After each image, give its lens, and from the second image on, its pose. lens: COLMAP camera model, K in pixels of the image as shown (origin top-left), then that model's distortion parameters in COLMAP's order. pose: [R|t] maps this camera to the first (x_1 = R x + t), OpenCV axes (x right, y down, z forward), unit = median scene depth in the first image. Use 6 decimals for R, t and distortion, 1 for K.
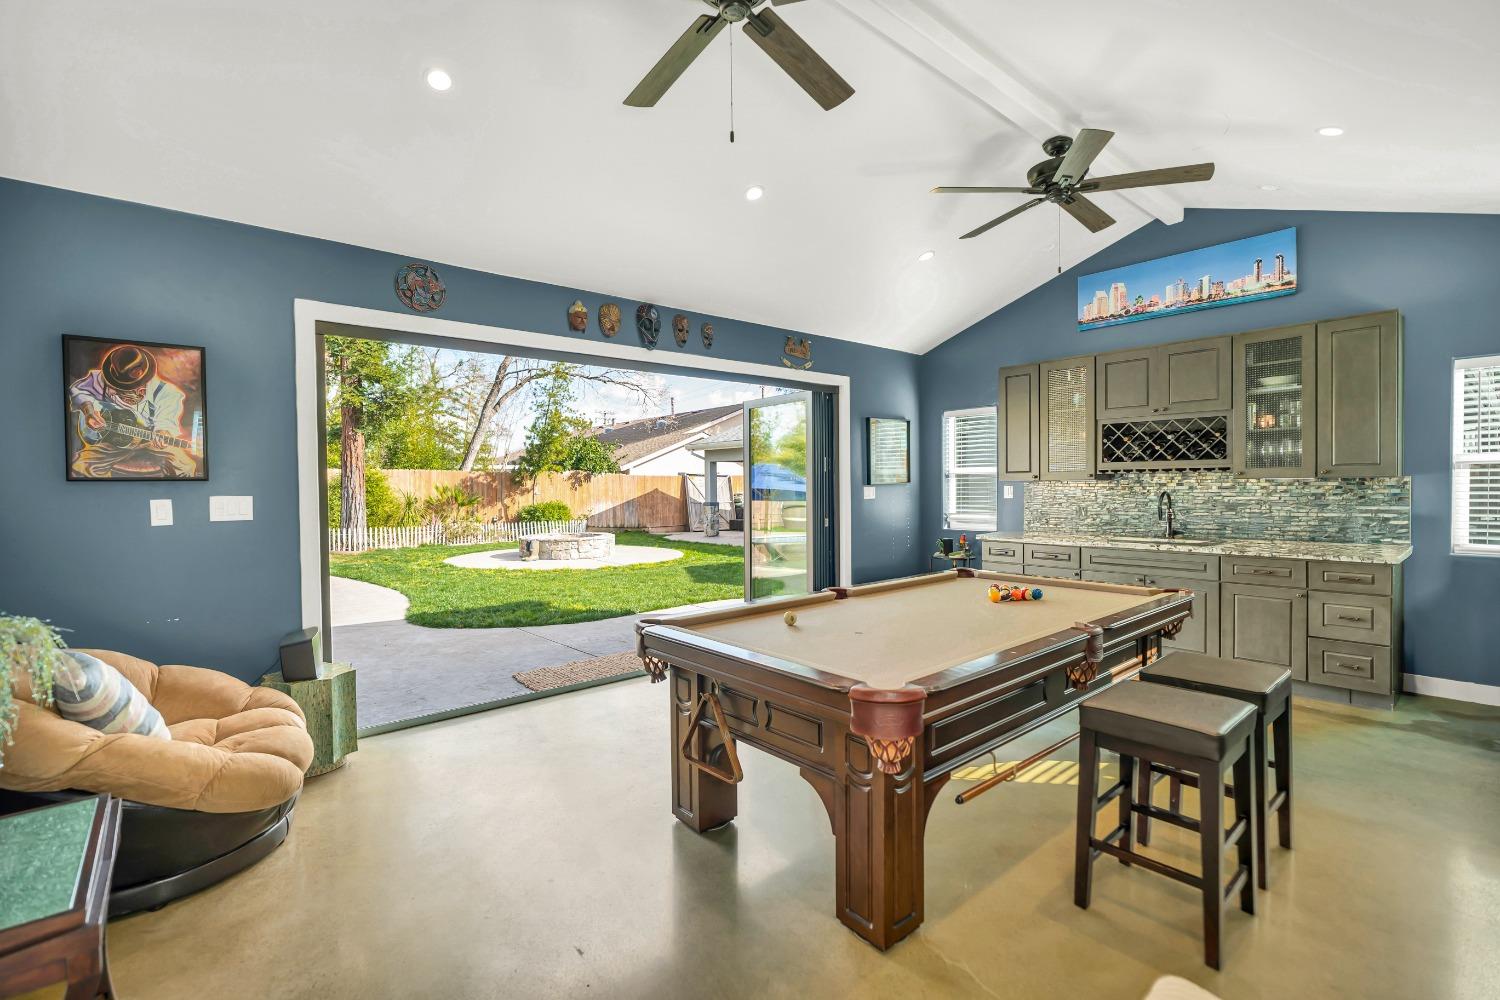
lens RADIAL K [[692.2, 0, 747.0], [0, 692.2, 494.0], [0, 0, 1]] dist [-0.000775, 0.000919]
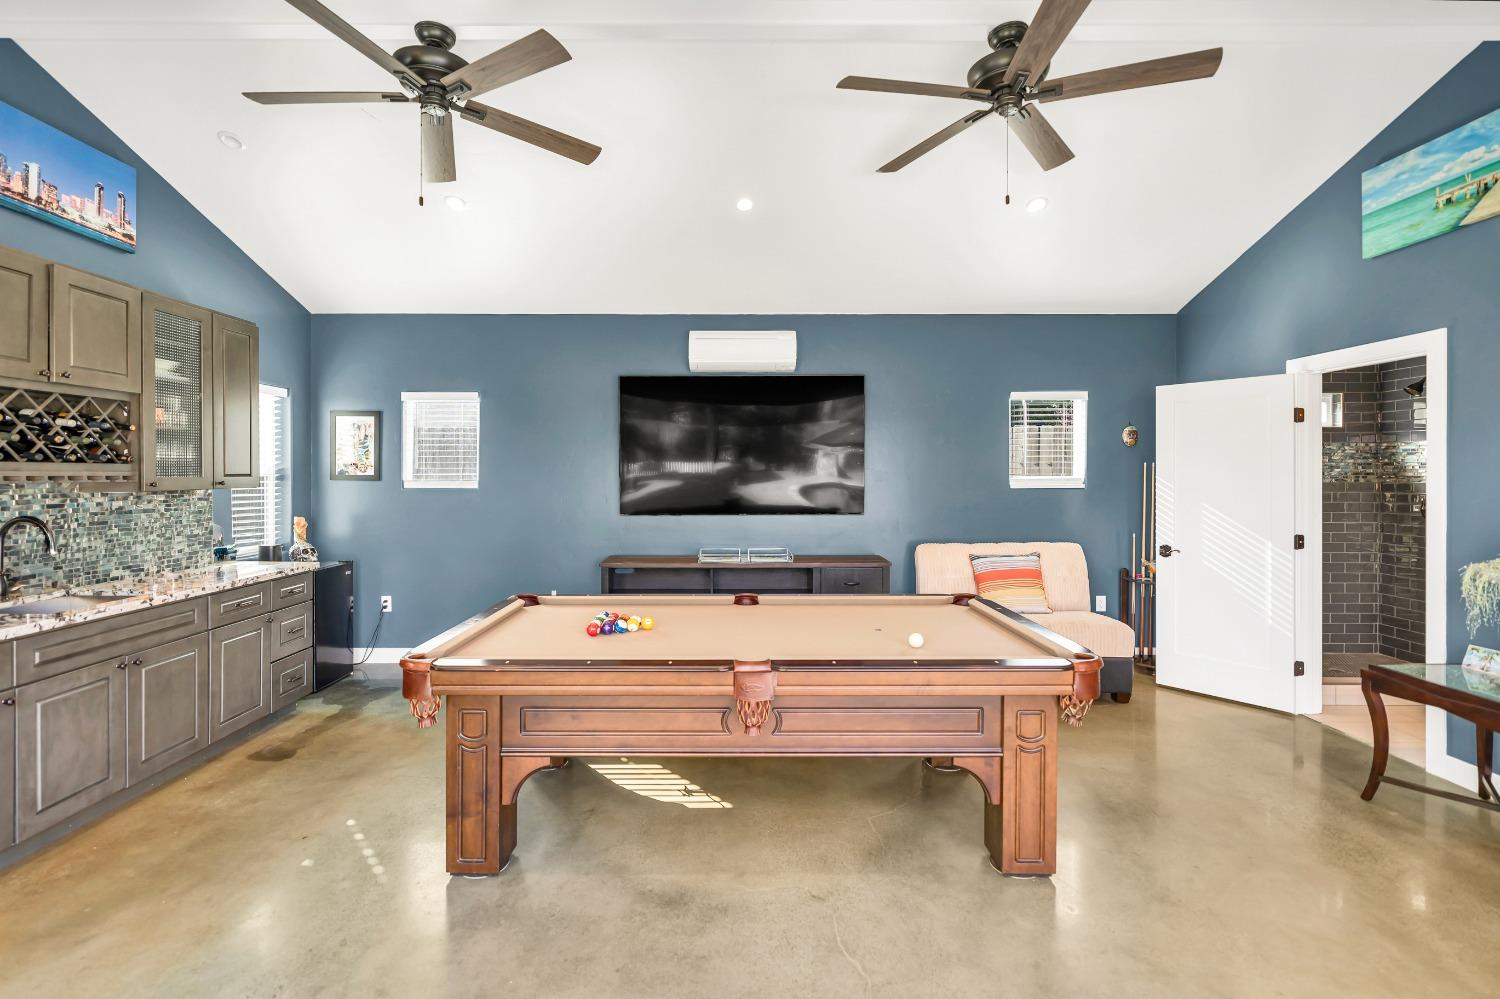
lens RADIAL K [[692.2, 0, 747.0], [0, 692.2, 493.5], [0, 0, 1]] dist [-0.000775, 0.000919]
pose [[-0.767179, -0.002129, 0.641430, -0.231484], [0.022743, 0.999275, 0.030518, -0.027484], [-0.641030, 0.038001, -0.766574, 1.138861]]
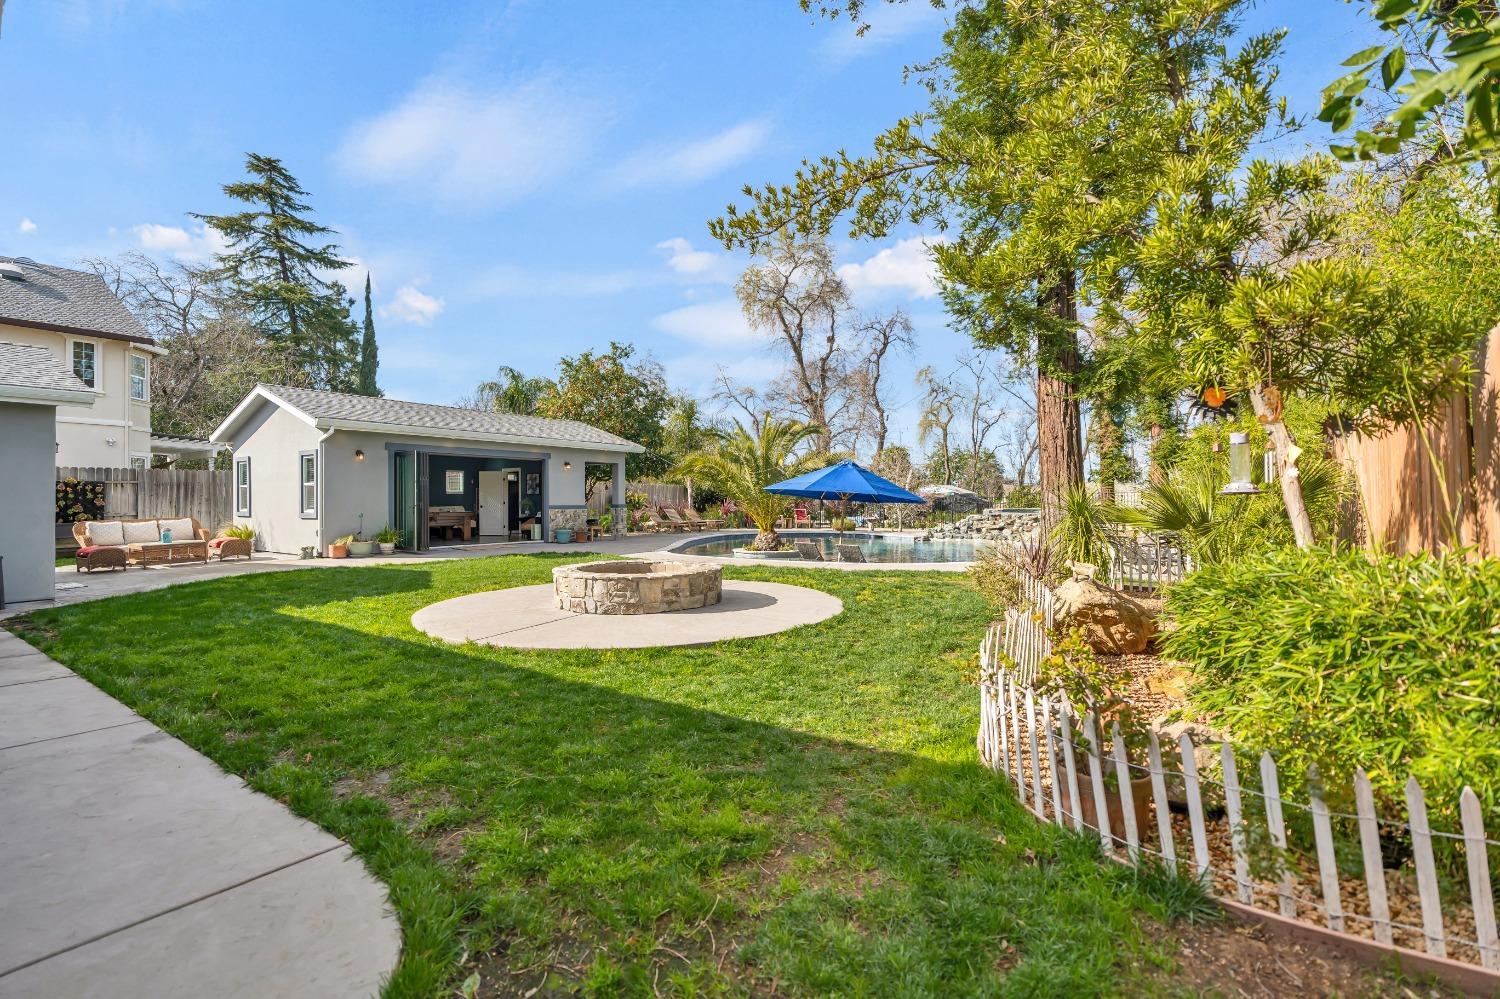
lens RADIAL K [[675.9, 0, 750.0], [0, 675.9, 499.5], [0, 0, 1]] dist [0.000732, 0.000357]
pose [[-0.967933, 0.019303, -0.250464, -0.667017], [0.015710, 0.999743, 0.016337, 0.003884], [0.250715, 0.011879, -0.967988, 4.876271]]
